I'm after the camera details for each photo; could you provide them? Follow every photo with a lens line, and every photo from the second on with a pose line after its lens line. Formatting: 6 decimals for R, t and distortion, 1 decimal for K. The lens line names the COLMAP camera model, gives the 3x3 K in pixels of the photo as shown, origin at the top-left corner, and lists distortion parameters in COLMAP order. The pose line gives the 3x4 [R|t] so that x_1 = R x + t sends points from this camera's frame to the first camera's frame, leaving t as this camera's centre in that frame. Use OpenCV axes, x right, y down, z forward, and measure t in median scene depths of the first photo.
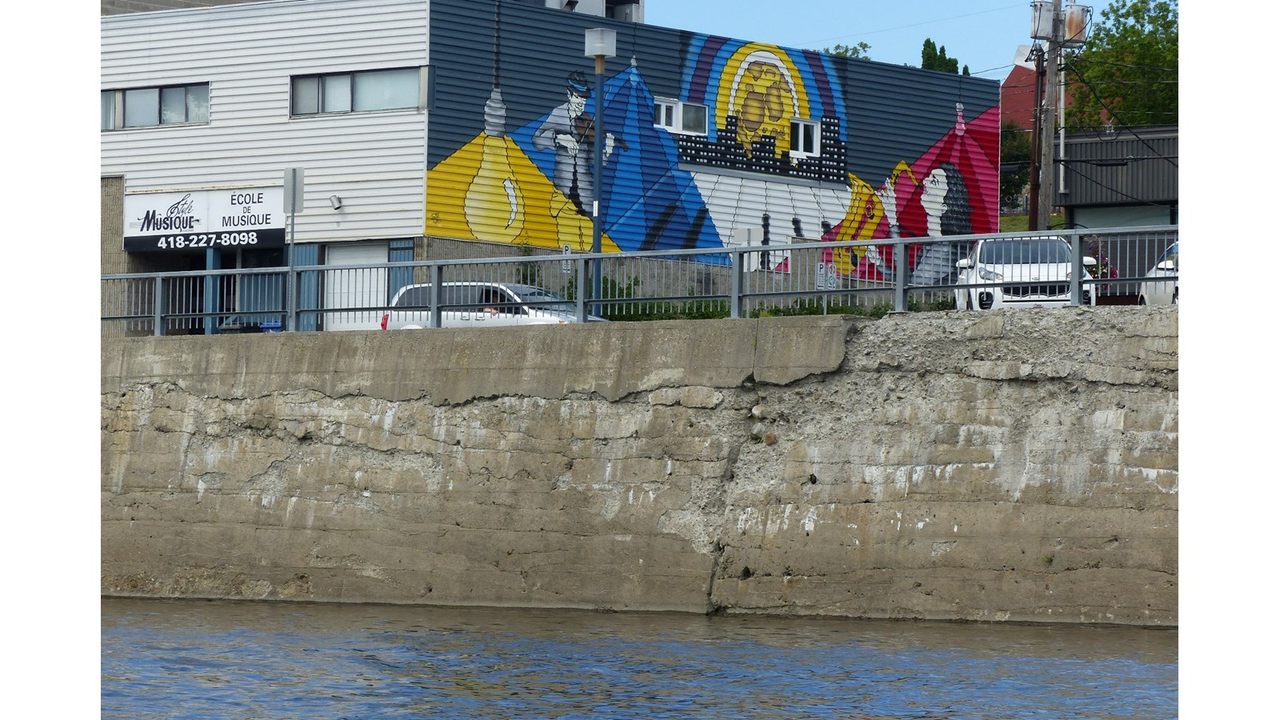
lens RADIAL K [[5585.4, 0, 640.0], [0, 5585.4, 360.0], [0, 0, 1]] dist [-0.069540, -2.271934]
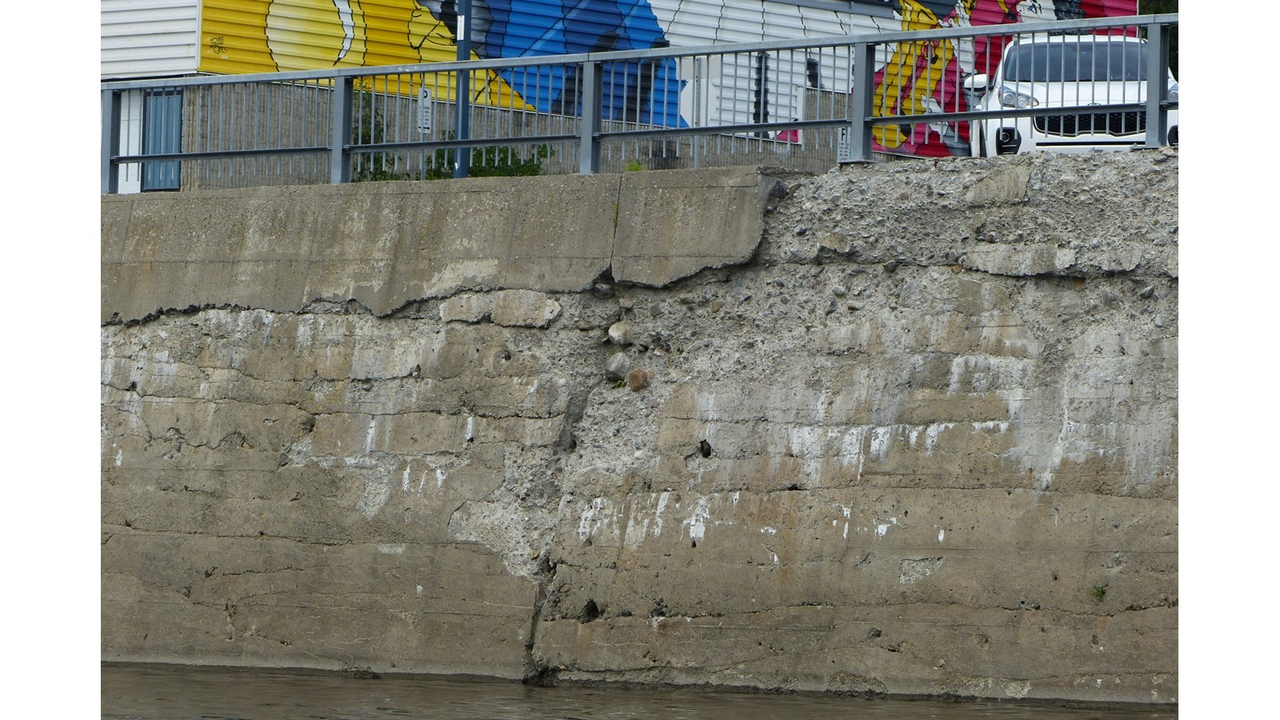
lens RADIAL K [[7019.4, 0, 640.0], [0, 7019.4, 360.0], [0, 0, 1]] dist [-0.034413, -2.123488]
pose [[0.999564, 0.006678, -0.028774, 0.042744], [-0.006602, 0.999974, 0.002751, 0.009631], [0.028791, -0.002560, 0.999582, 0.259370]]
